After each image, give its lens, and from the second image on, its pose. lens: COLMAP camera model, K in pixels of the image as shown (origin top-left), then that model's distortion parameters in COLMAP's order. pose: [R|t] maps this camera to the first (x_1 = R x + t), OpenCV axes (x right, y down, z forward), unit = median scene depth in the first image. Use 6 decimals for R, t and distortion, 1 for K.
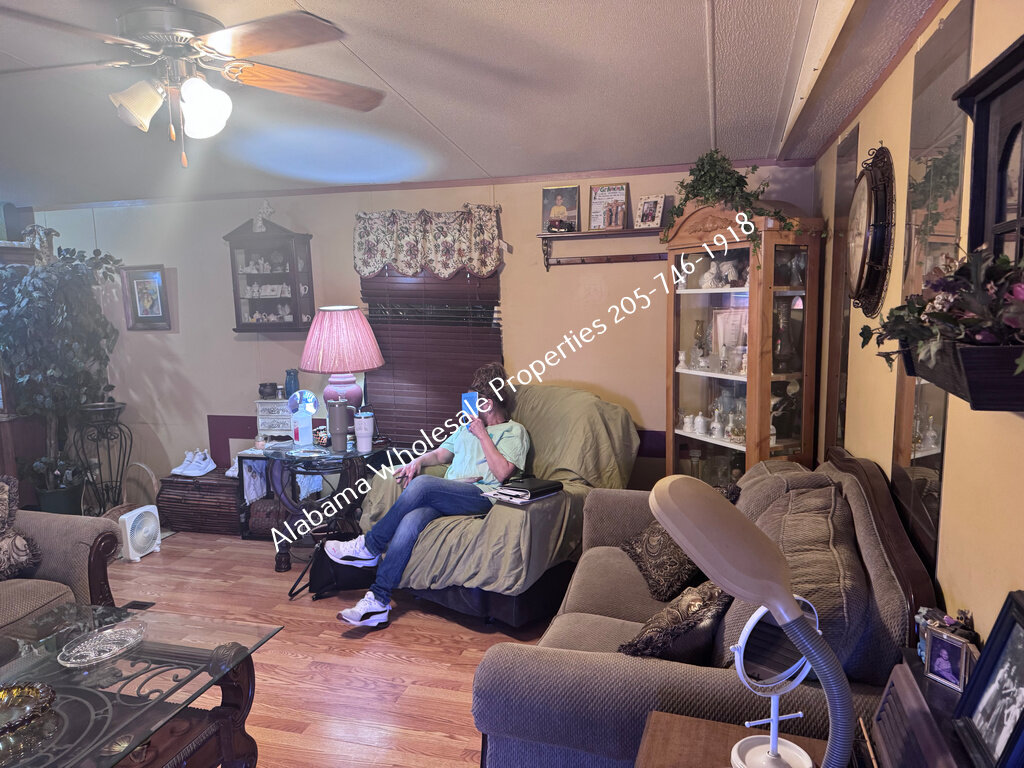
lens RADIAL K [[722.6, 0, 507.1], [0, 722.6, 390.8], [0, 0, 1]] dist [0.028550, -0.031480]
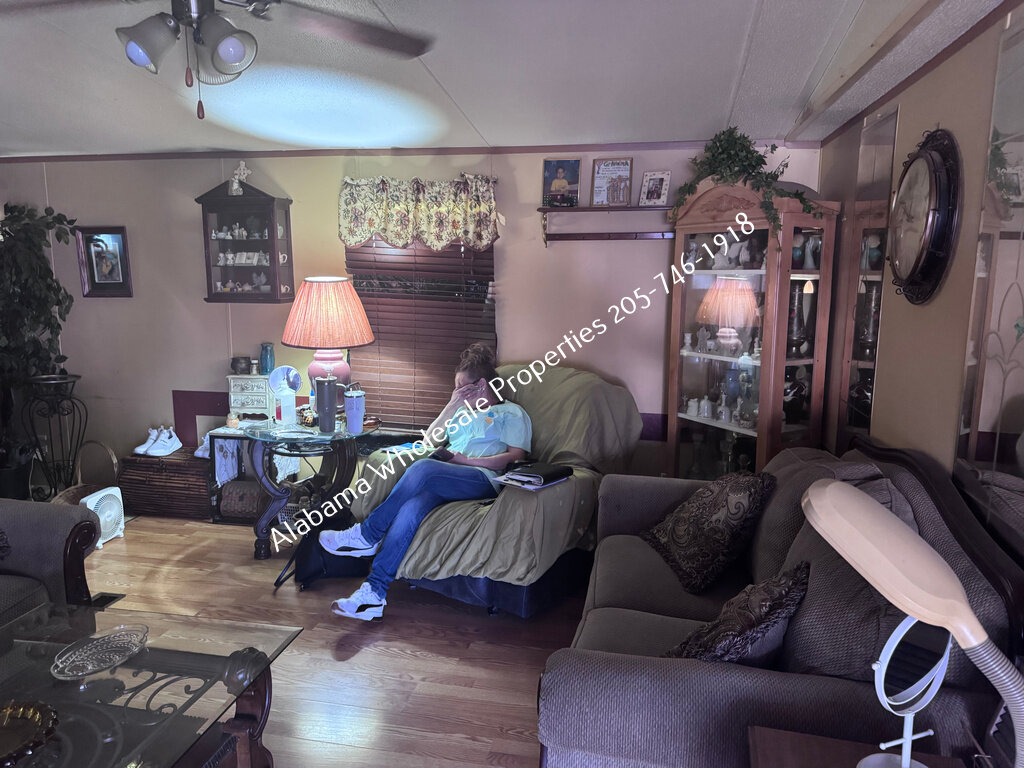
lens RADIAL K [[722.6, 0, 509.4], [0, 722.6, 381.6], [0, 0, 1]] dist [0.028550, -0.031480]
pose [[0.996251, 0.015204, 0.085160, -0.077229], [-0.017028, 0.999640, 0.020733, -0.005515], [-0.084815, -0.022106, 0.996152, 0.042800]]
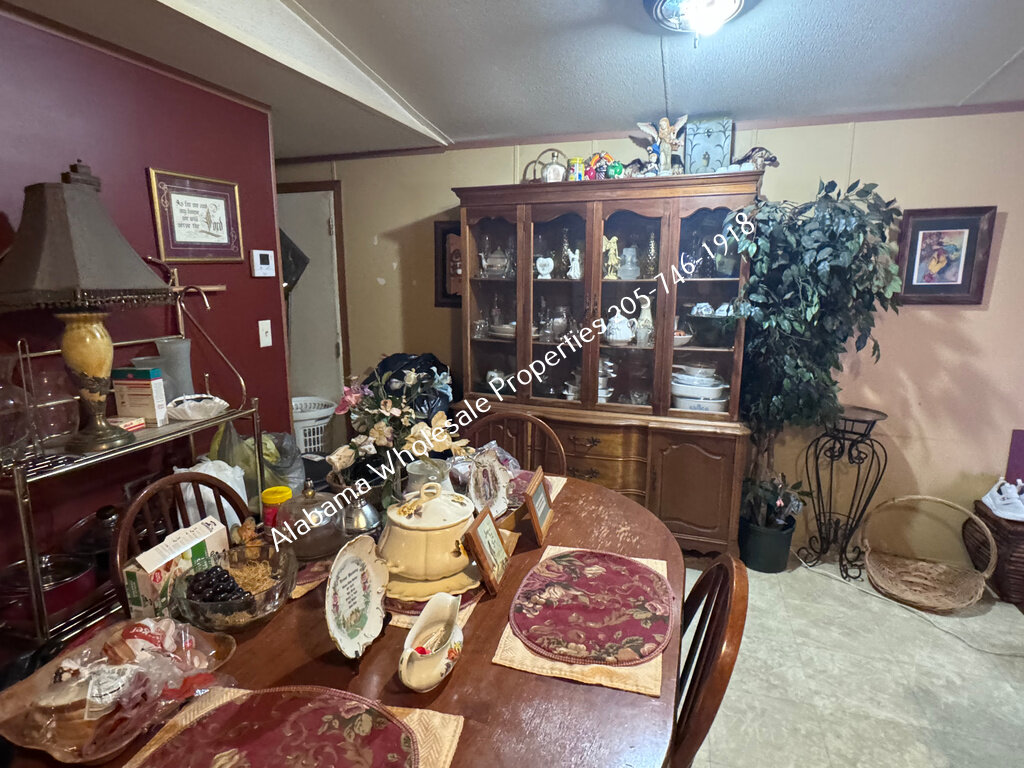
lens RADIAL K [[555.4, 0, 512.7], [0, 555.4, 379.4], [0, 0, 1]] dist [-0.016226, 0.001034]
pose [[0.999692, 0.022344, -0.010840, -1.106629], [-0.021817, 0.998680, 0.046498, -0.035676], [0.011864, -0.046247, 0.998860, 0.590499]]
